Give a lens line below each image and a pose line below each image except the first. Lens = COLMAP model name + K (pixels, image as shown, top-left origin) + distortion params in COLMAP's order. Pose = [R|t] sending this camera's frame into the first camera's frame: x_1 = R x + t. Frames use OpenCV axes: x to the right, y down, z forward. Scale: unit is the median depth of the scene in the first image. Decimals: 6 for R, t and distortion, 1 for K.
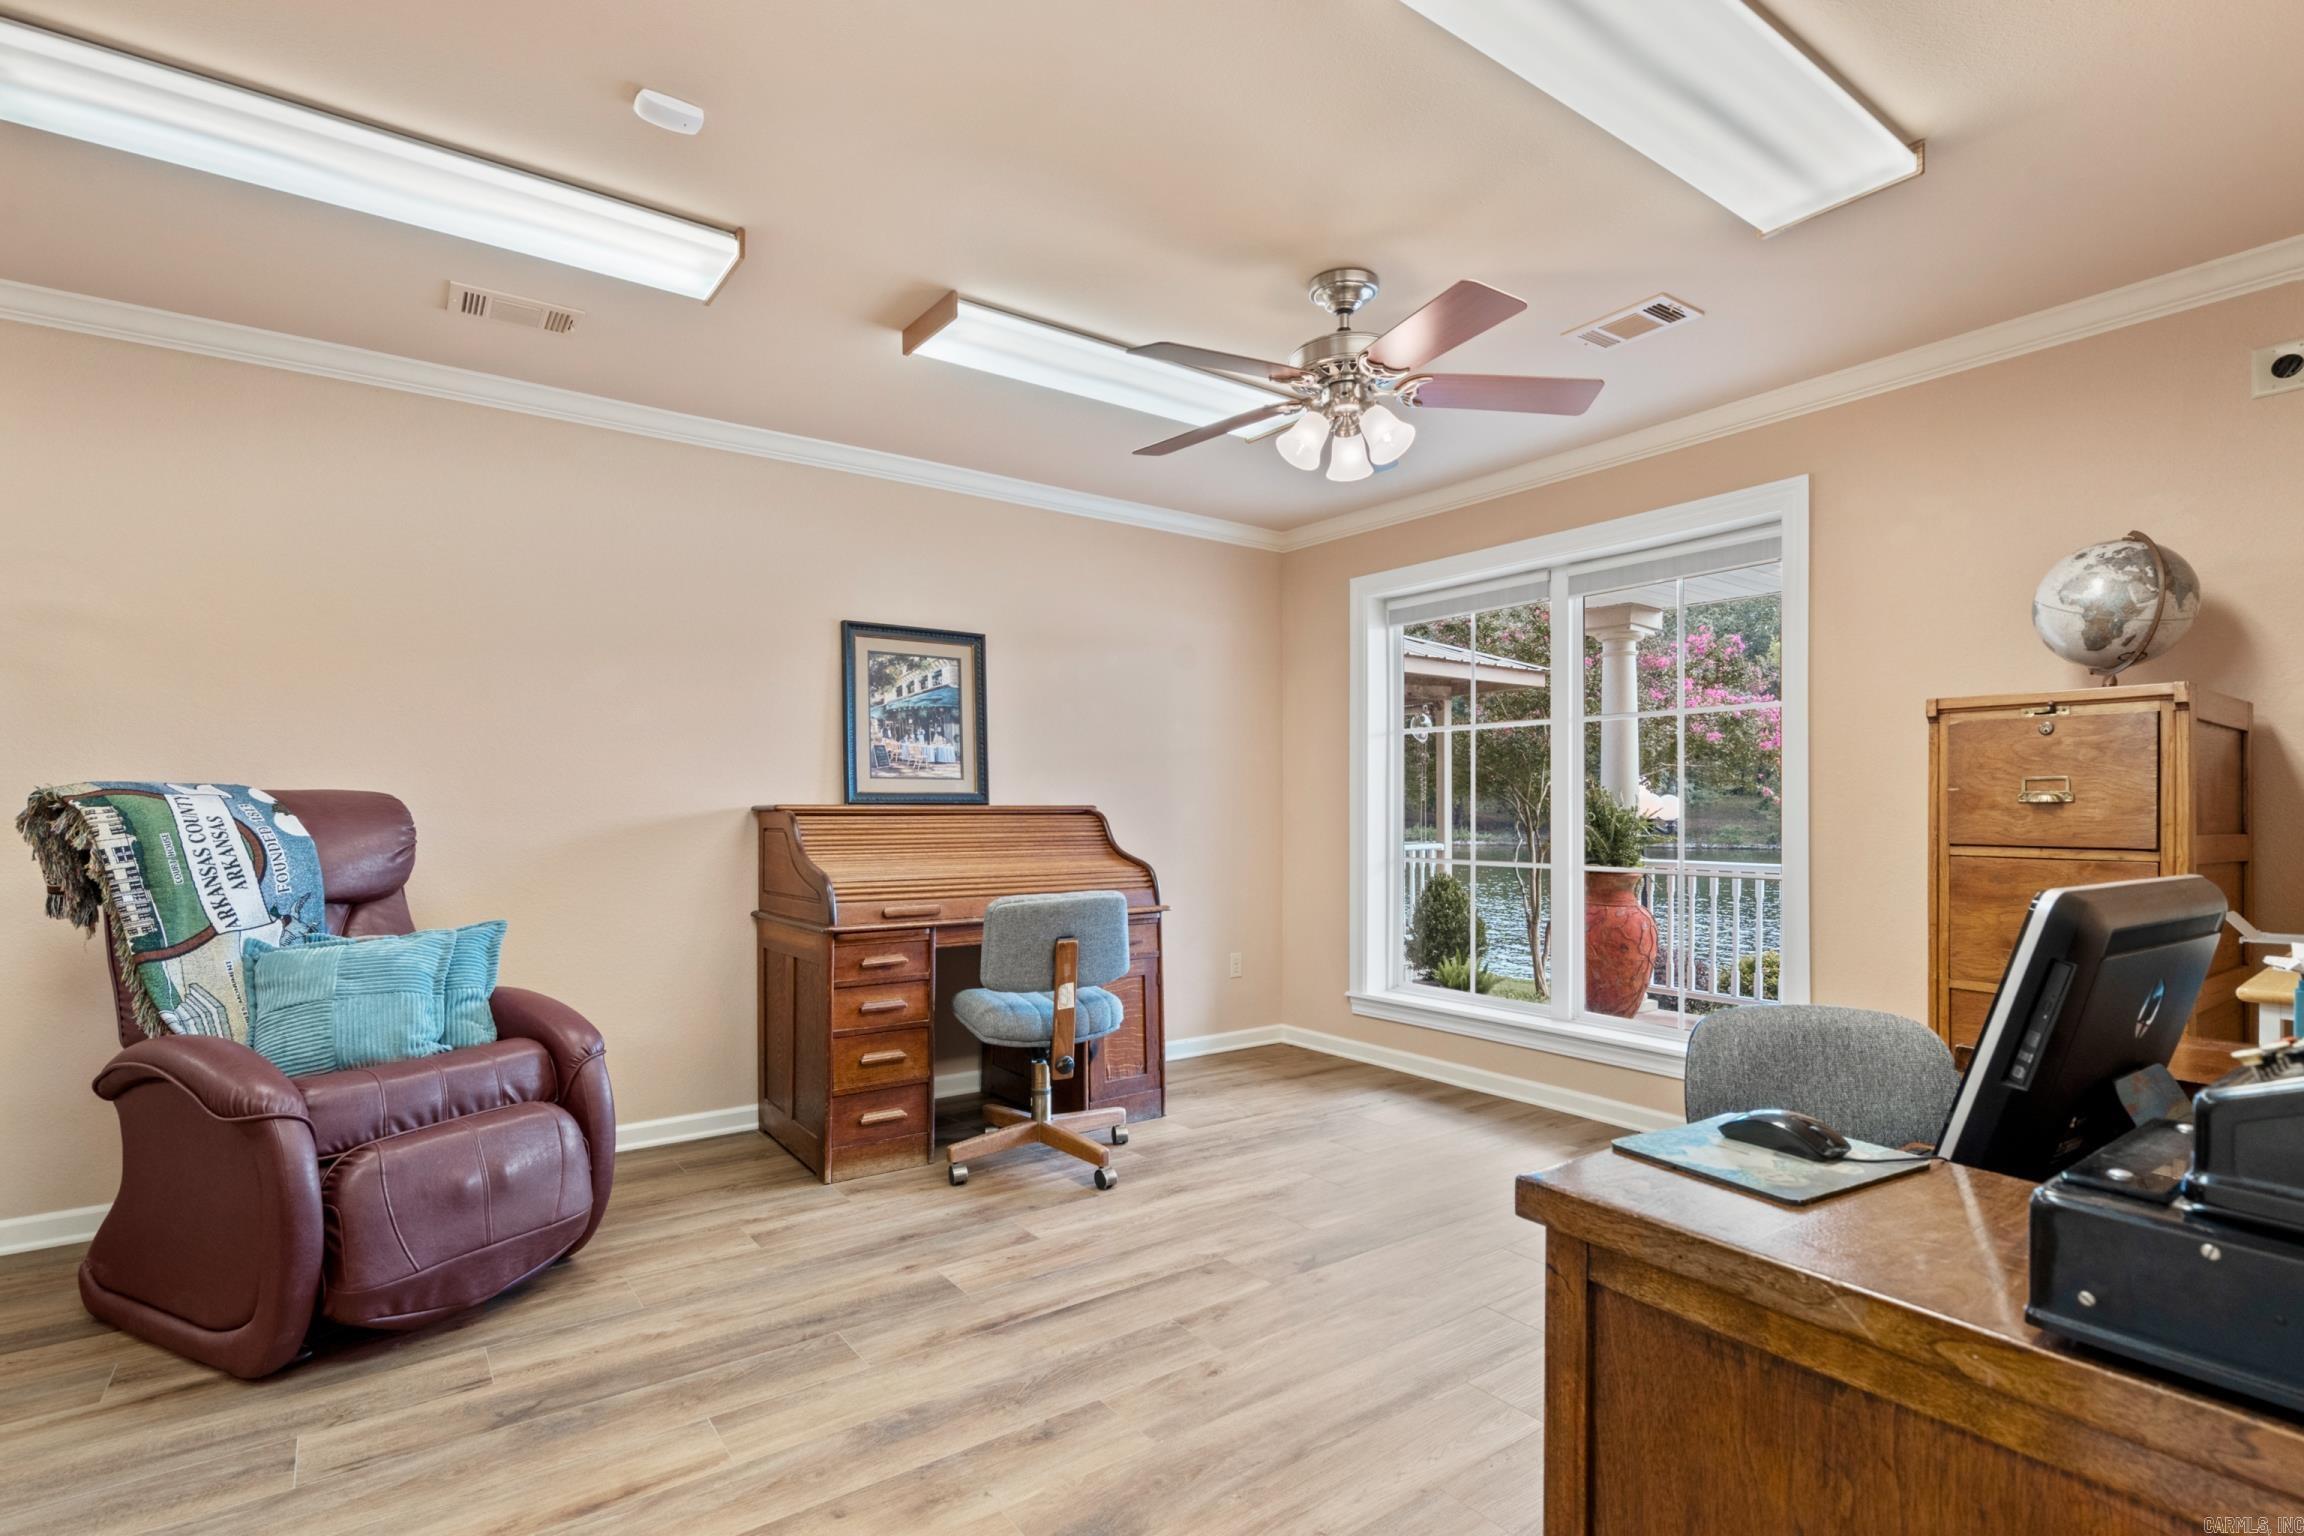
lens RADIAL K [[1091.0, 0, 1147.2], [0, 1091.0, 809.1], [0, 0, 1]] dist [-0.001223, 0.000781]
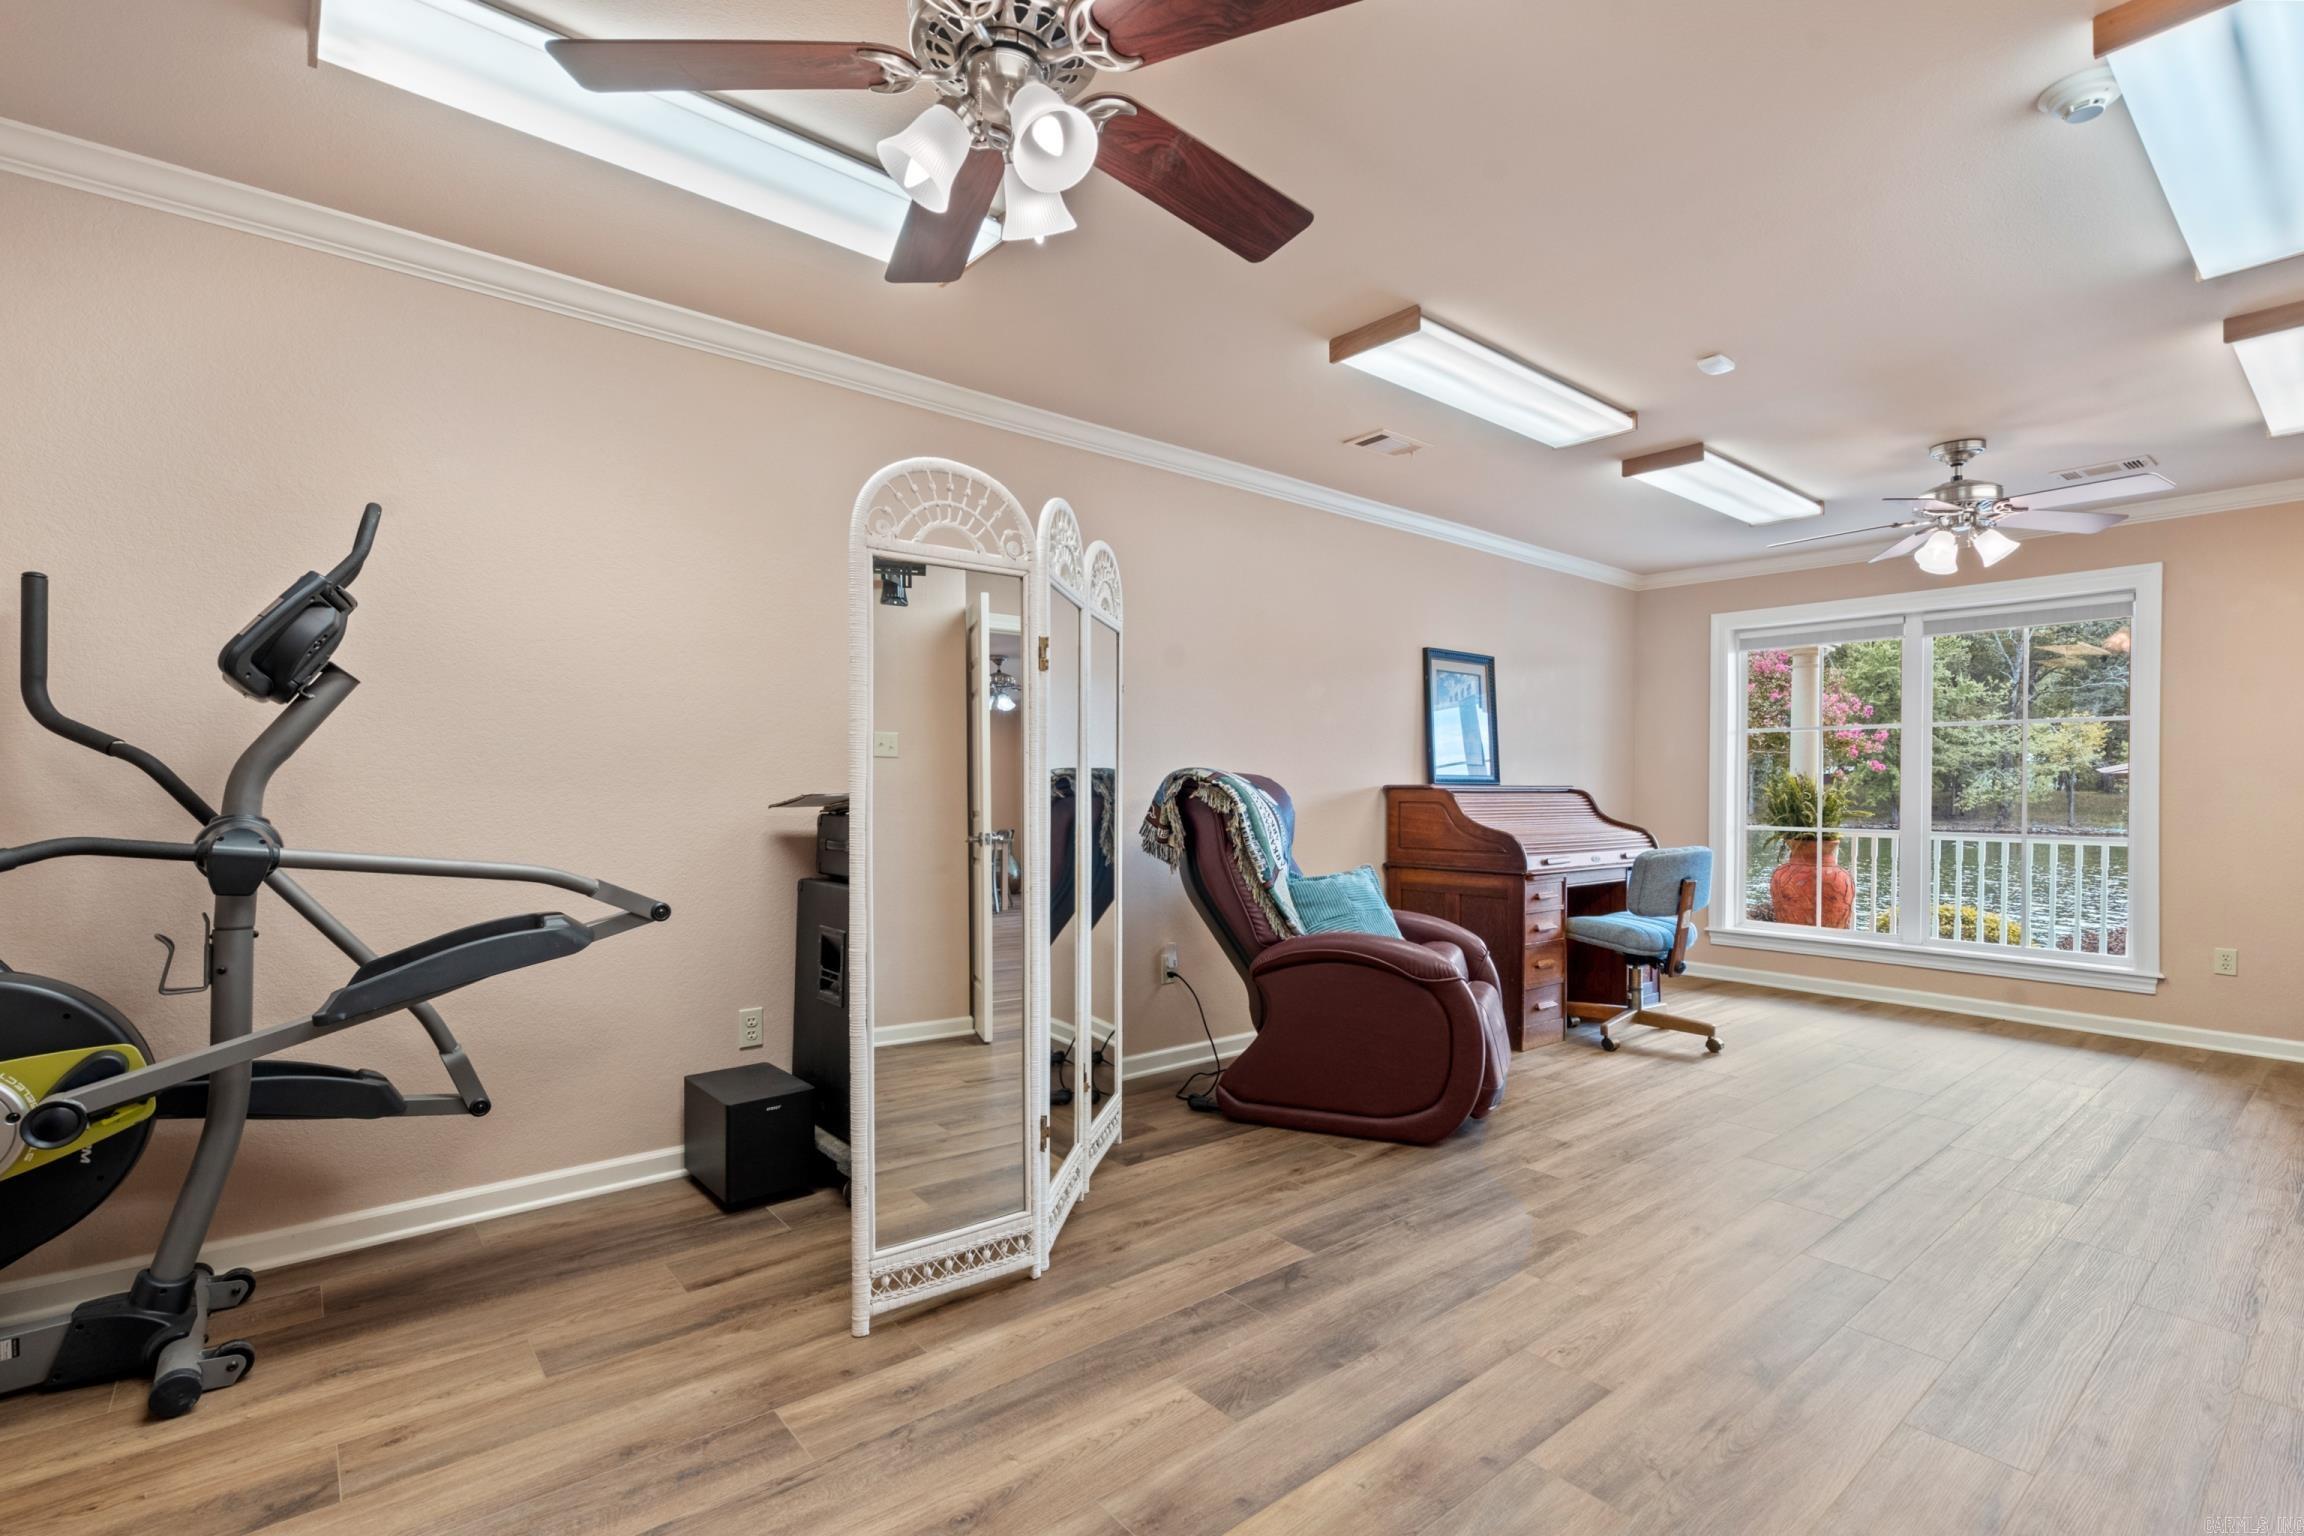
lens RADIAL K [[1042.7, 0, 1144.7], [0, 1042.7, 785.8], [0, 0, 1]] dist [0.001401, 0.000656]
pose [[0.997708, 0.003095, 0.067600, -0.844073], [-0.002887, 0.999991, -0.003182, 0.003398], [-0.067610, 0.002979, 0.997707, -0.310169]]
